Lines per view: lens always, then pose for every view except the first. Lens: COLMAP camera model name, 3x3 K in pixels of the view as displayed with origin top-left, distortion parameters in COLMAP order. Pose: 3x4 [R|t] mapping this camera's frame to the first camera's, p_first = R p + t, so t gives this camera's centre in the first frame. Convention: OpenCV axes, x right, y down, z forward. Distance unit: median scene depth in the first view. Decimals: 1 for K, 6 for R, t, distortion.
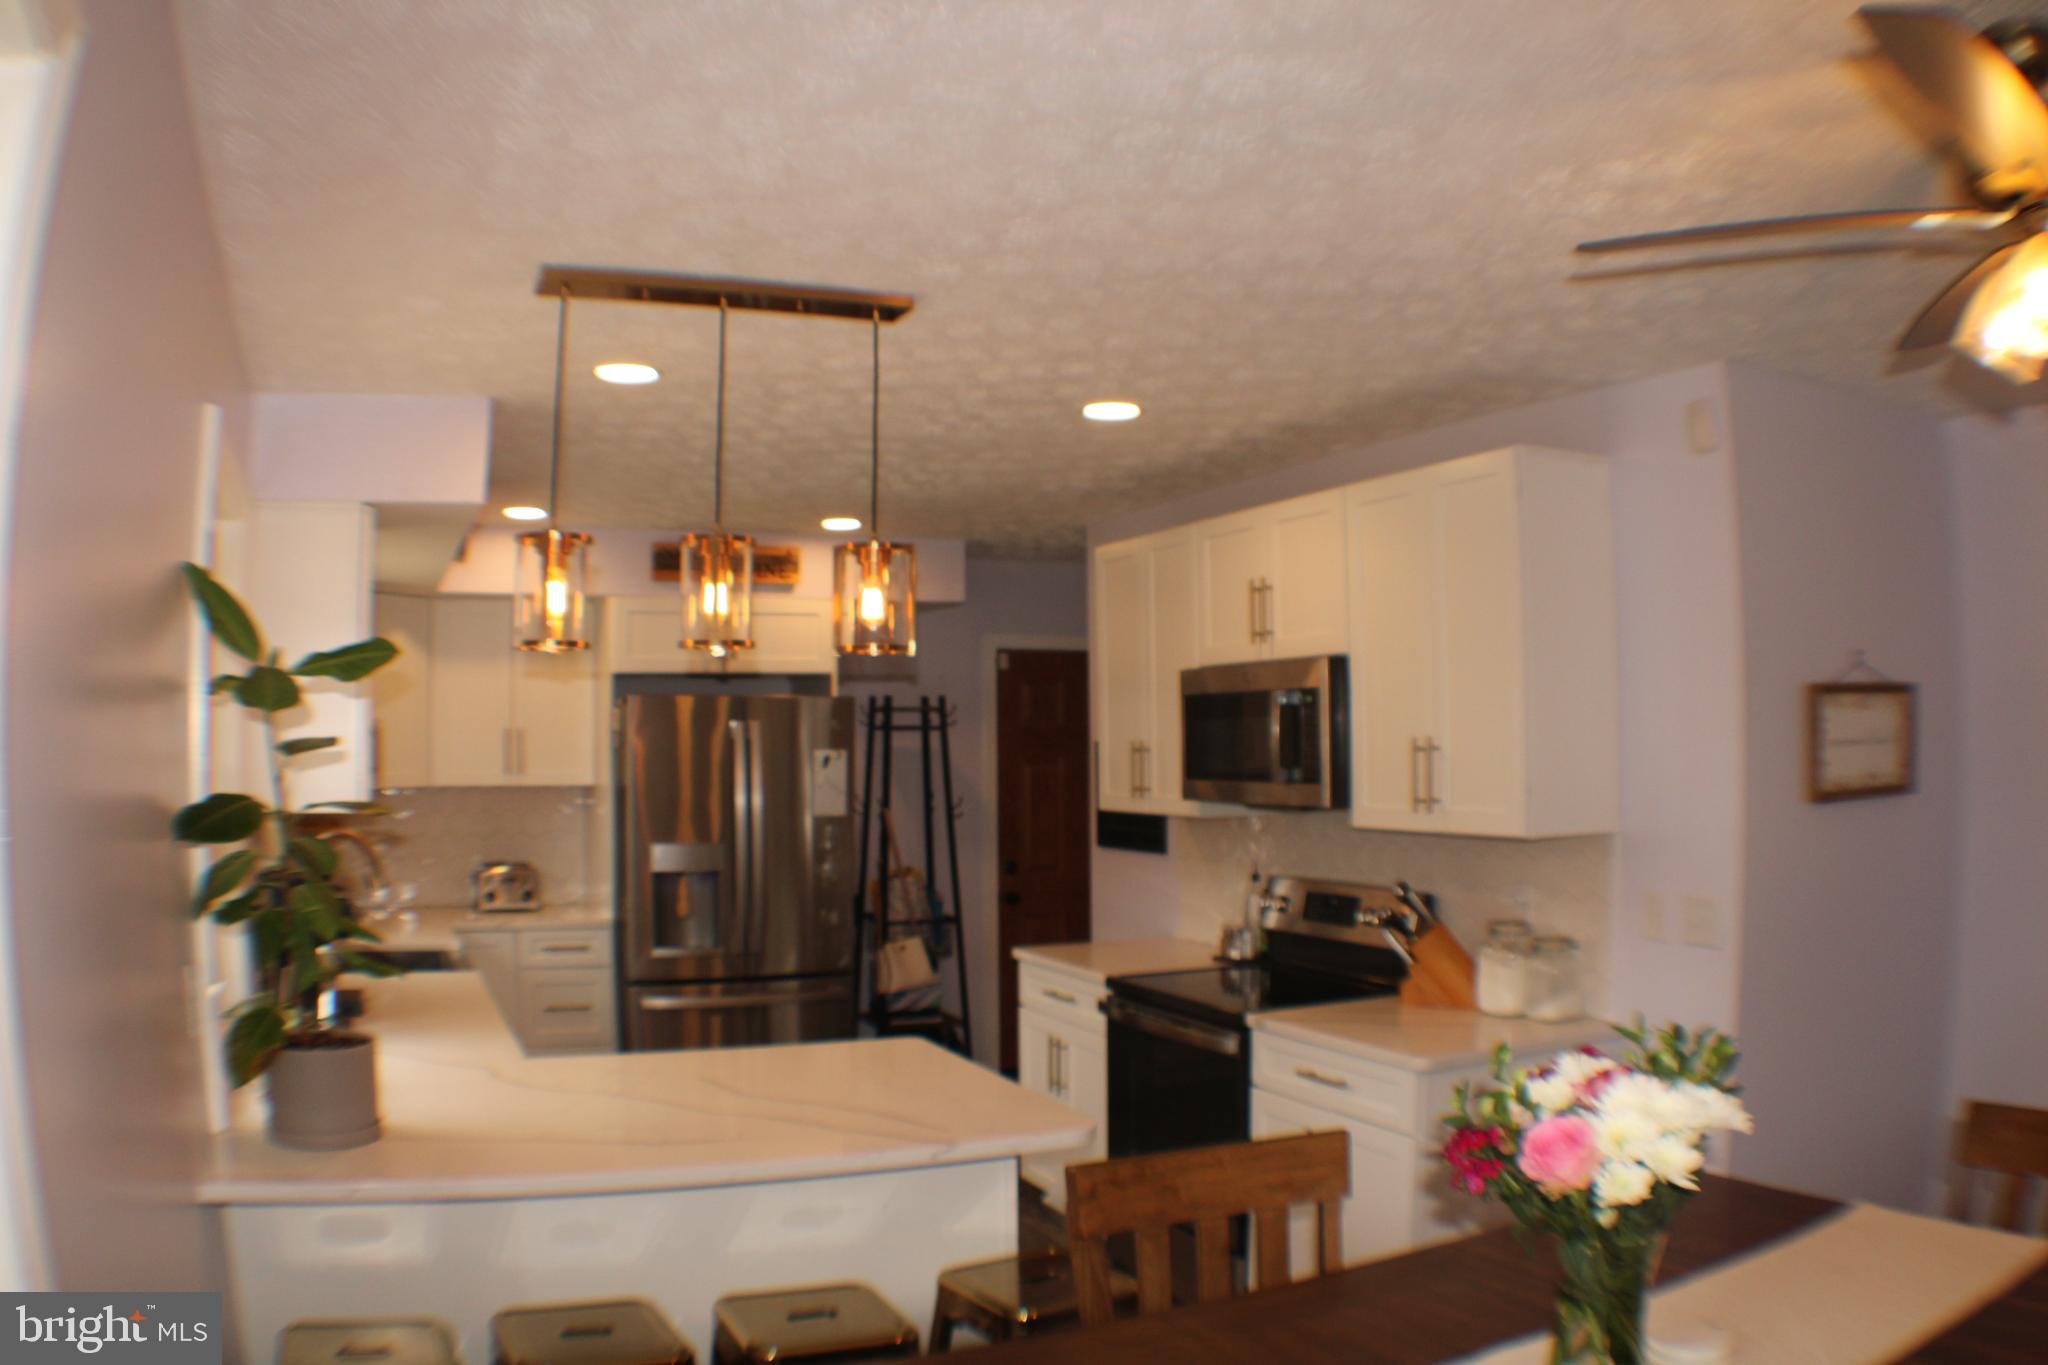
lens RADIAL K [[1583.0, 0, 1023.0], [0, 1583.0, 706.7], [0, 0, 1]] dist [-0.358818, 0.126423]
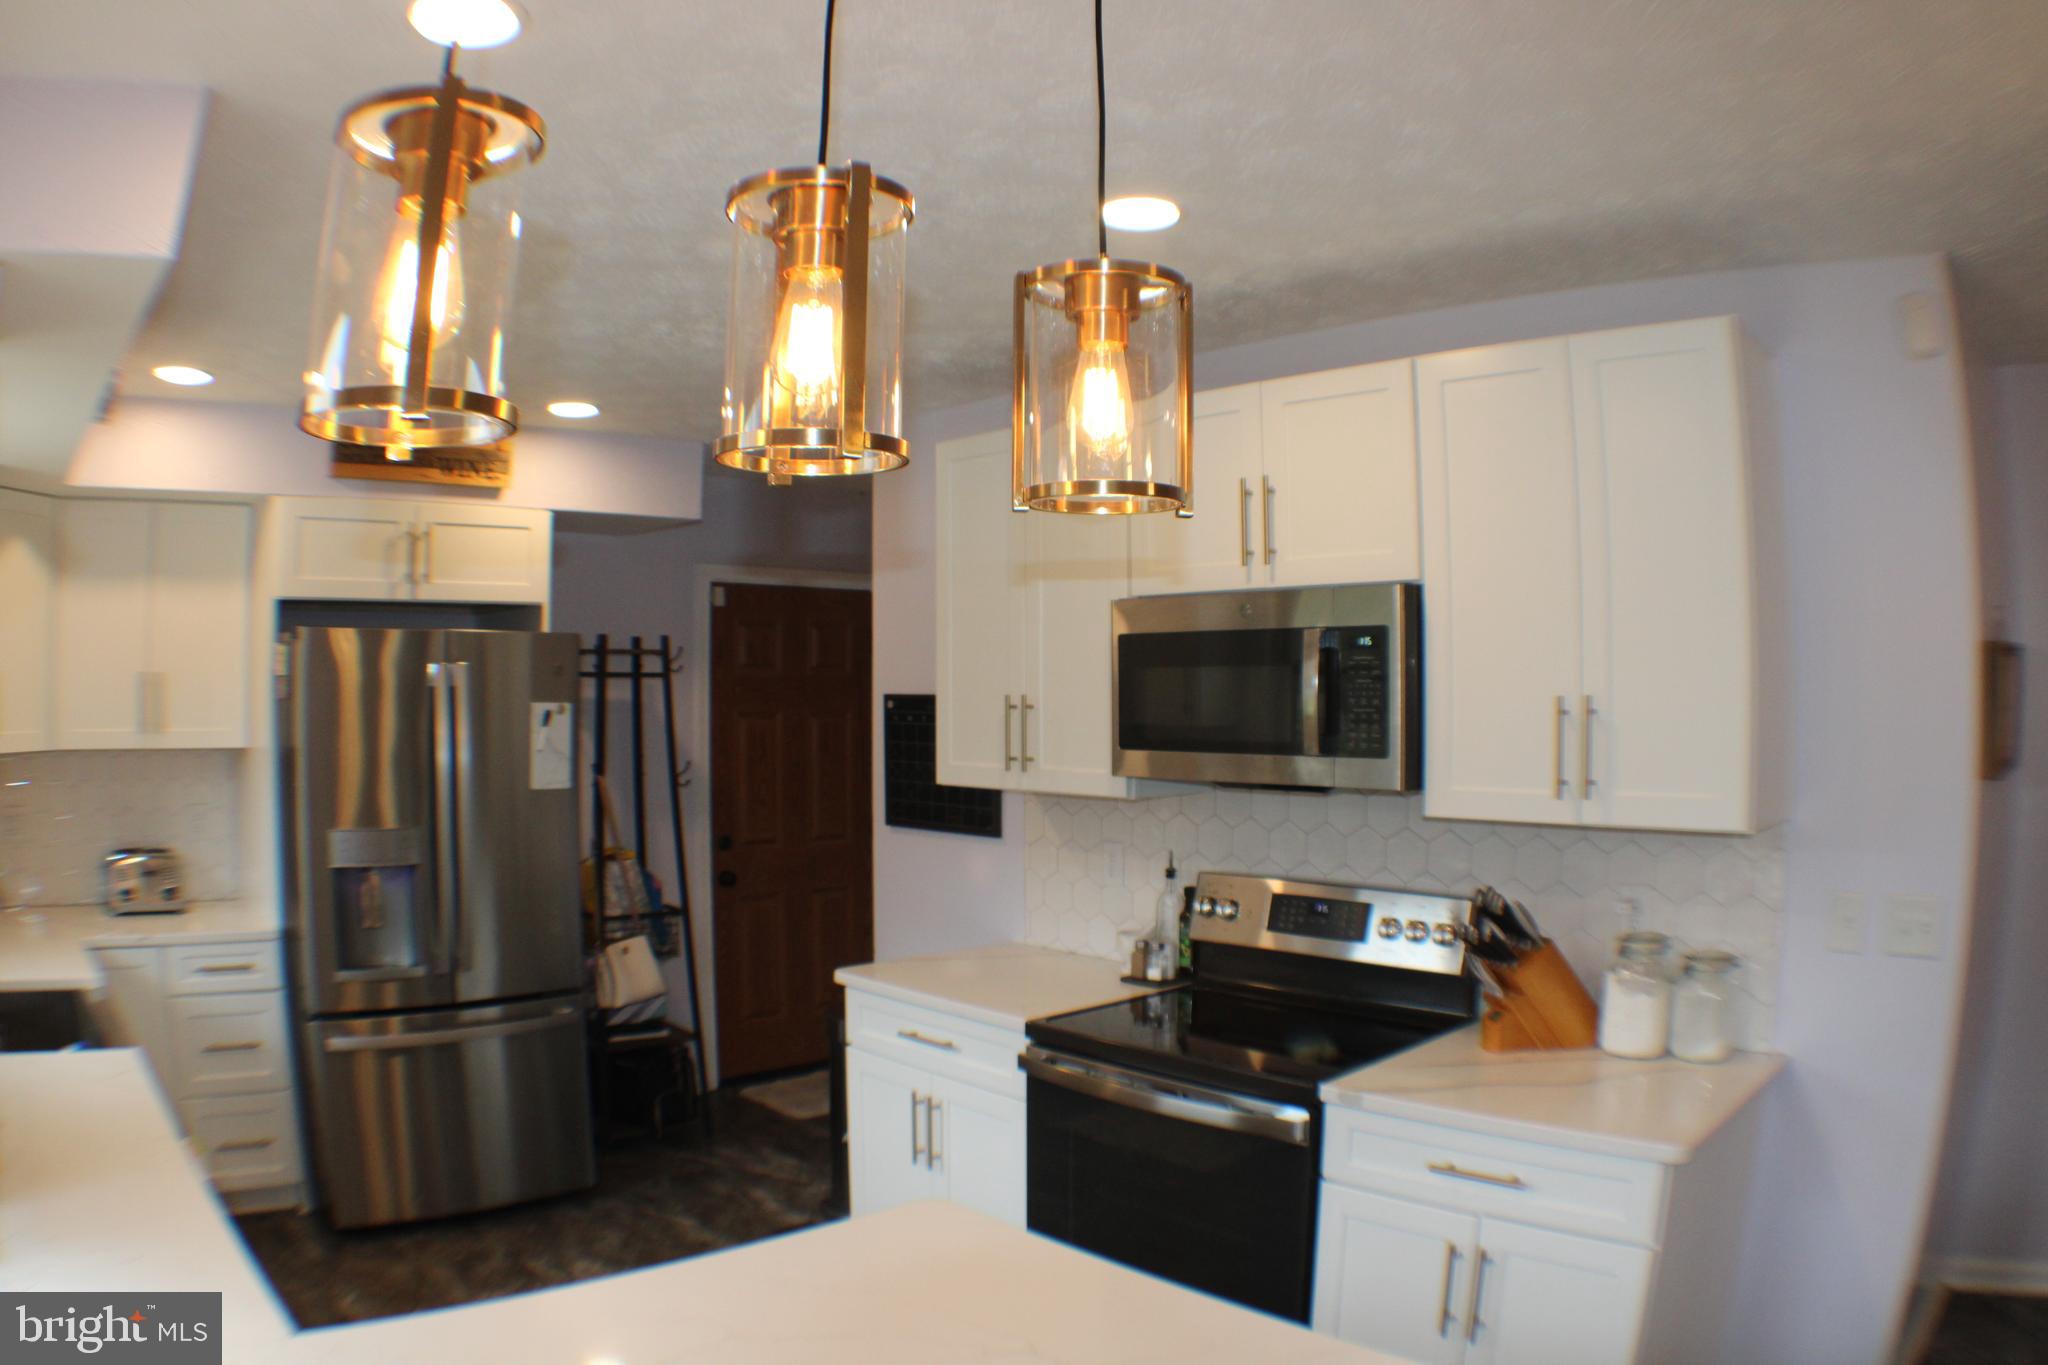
lens RADIAL K [[1422.8, 0, 1018.5], [0, 1422.8, 707.5], [0, 0, 1]] dist [-0.356063, 0.116728]
pose [[0.945265, 0.006963, 0.326228, -0.133185], [-0.017499, 0.999415, 0.029374, 0.007016], [-0.325833, -0.033475, 0.944834, 0.321985]]
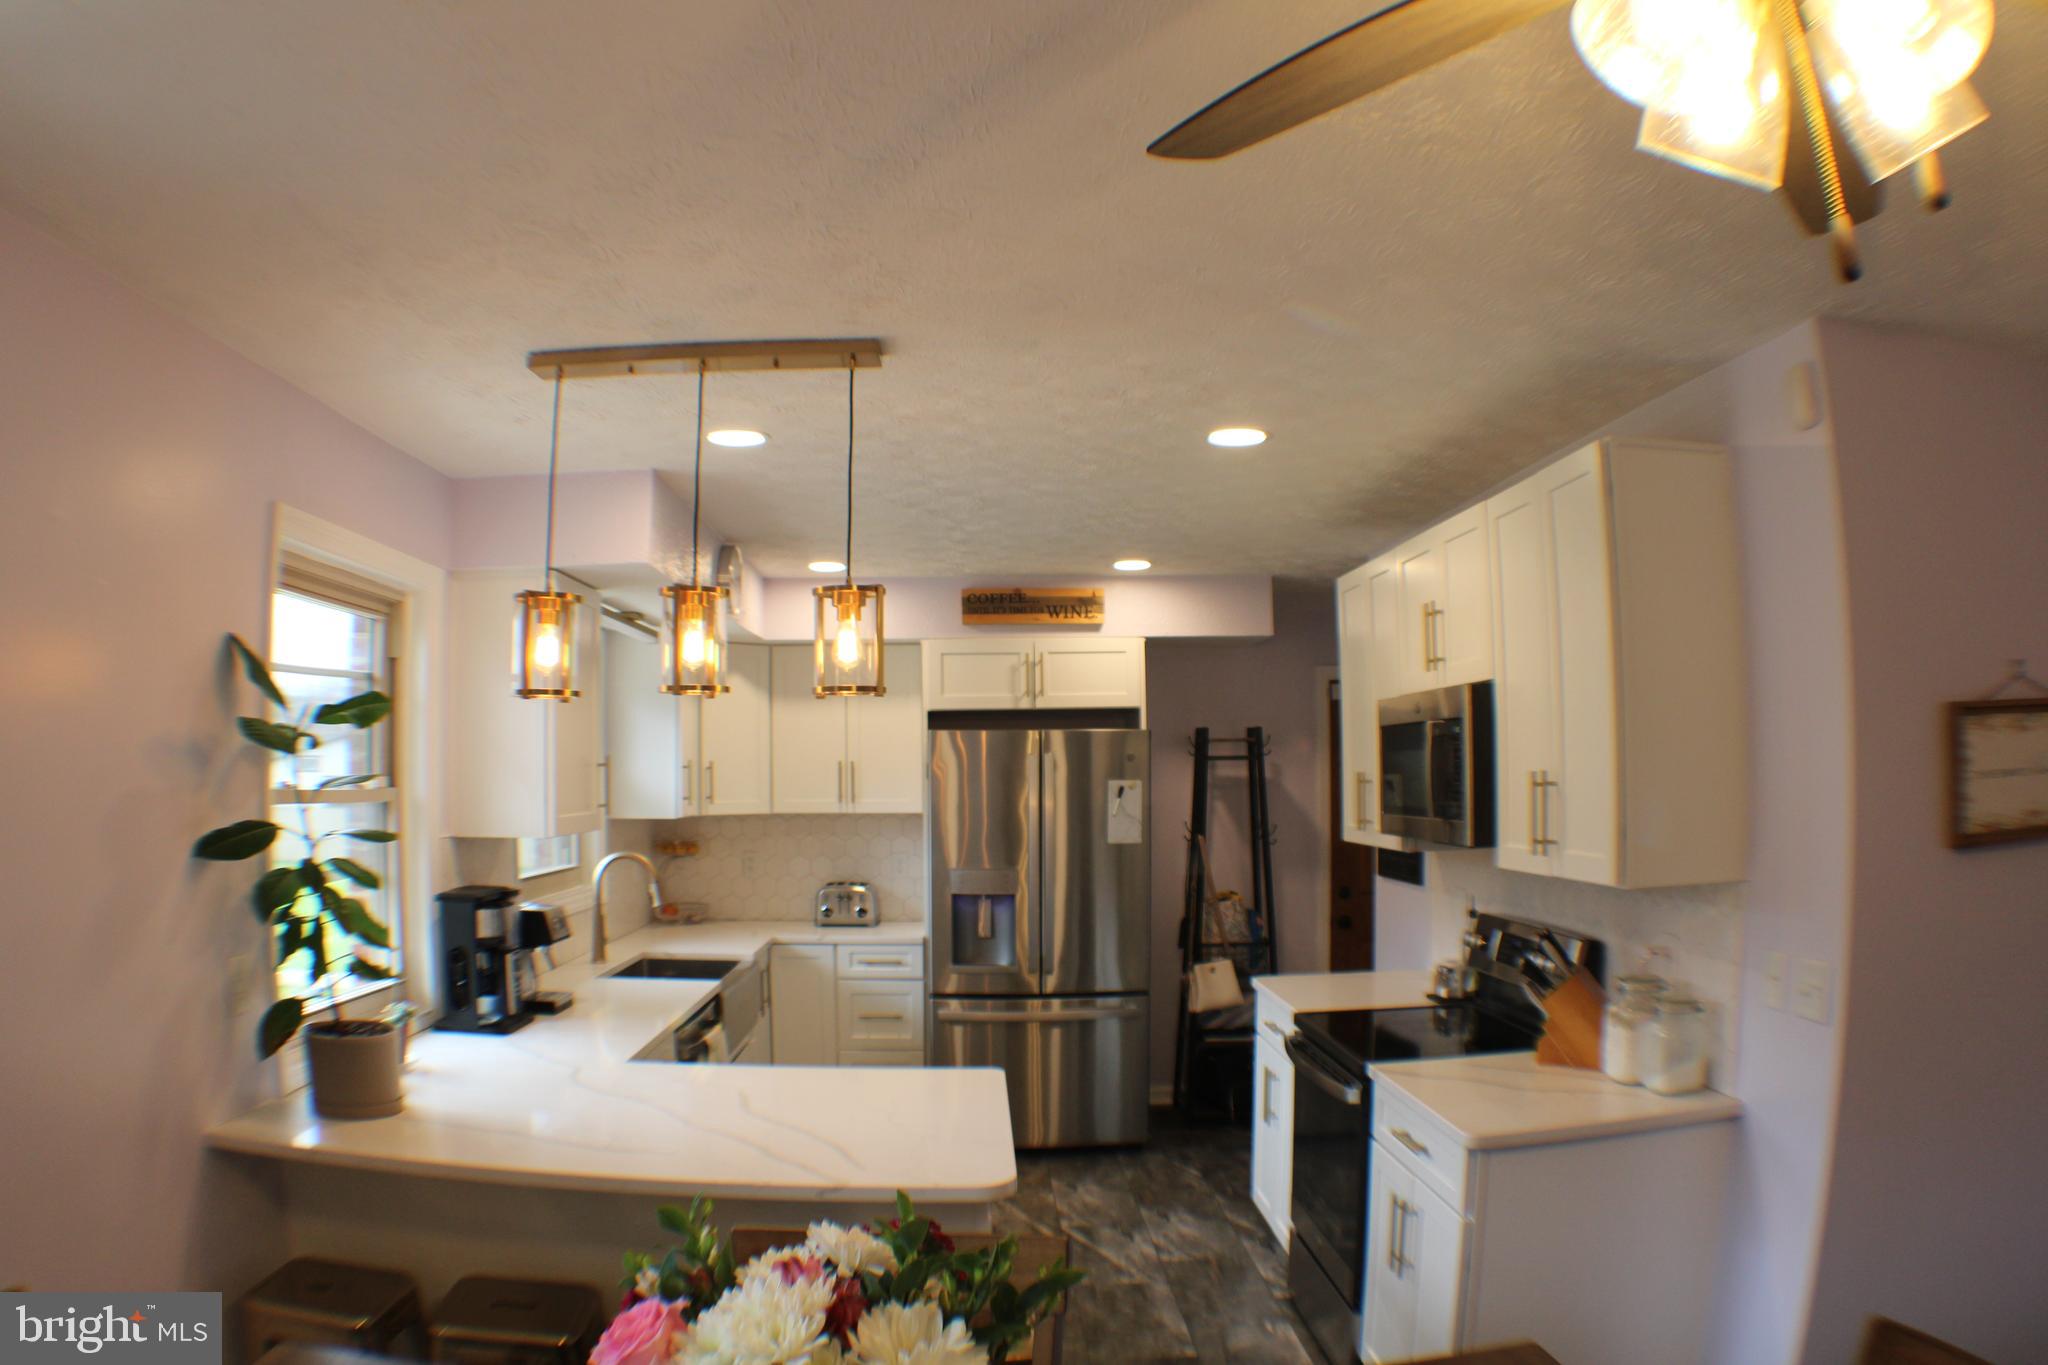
lens RADIAL K [[1422.8, 0, 1018.5], [0, 1422.8, 707.5], [0, 0, 1]] dist [-0.356063, 0.116728]
pose [[0.923608, -0.017183, -0.382953, 0.186979], [0.010295, 0.999746, -0.020028, -0.003115], [0.383200, 0.014556, 0.923551, 0.106162]]
